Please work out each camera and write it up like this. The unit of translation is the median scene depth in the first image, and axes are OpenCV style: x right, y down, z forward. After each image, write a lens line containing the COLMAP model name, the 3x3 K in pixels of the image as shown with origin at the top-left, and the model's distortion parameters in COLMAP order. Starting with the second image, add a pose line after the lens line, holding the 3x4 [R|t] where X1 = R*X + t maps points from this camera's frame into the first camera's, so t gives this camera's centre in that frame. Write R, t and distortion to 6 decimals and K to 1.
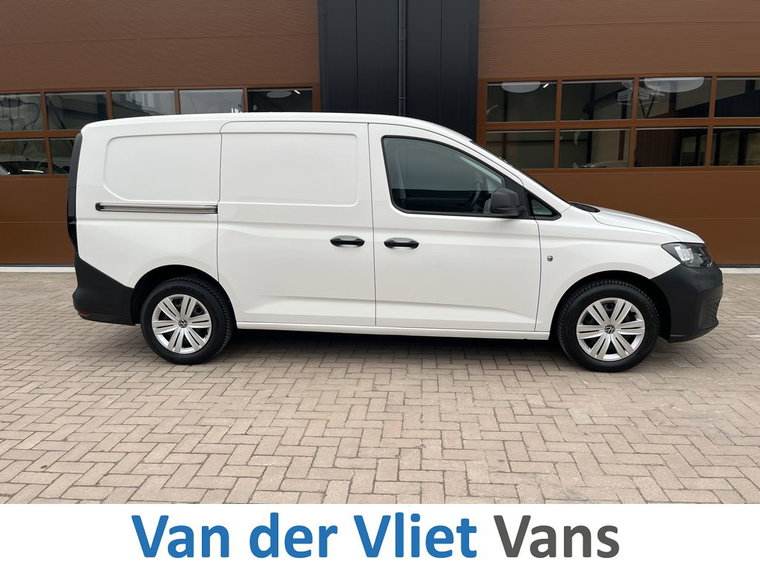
lens RADIAL K [[589.5, 0, 374.8], [0, 589.5, 283.5], [0, 0, 1]] dist [0.067558, -0.088073]
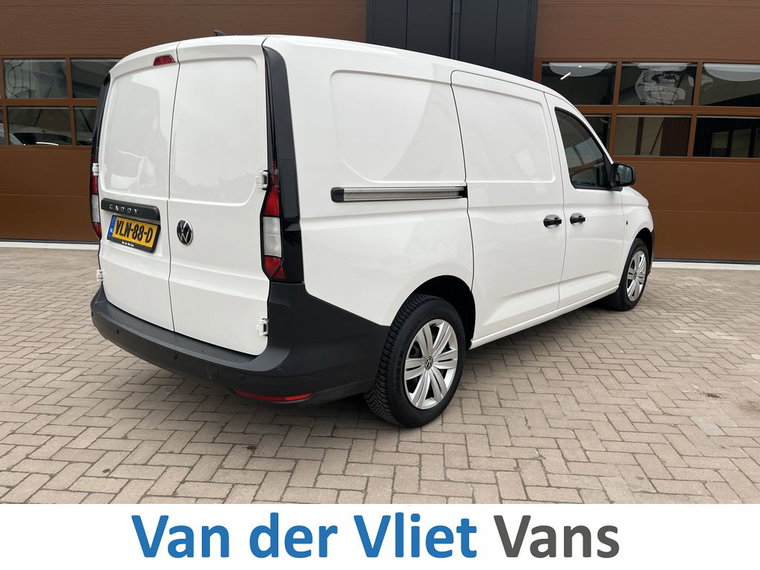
lens RADIAL K [[589.5, 0, 383.2], [0, 589.5, 277.4], [0, 0, 1]] dist [0.067558, -0.088073]
pose [[0.999481, 0.029376, 0.013246, -0.142489], [-0.029469, 0.999542, 0.006878, 0.010995], [-0.013038, -0.007265, 0.999889, 0.115707]]
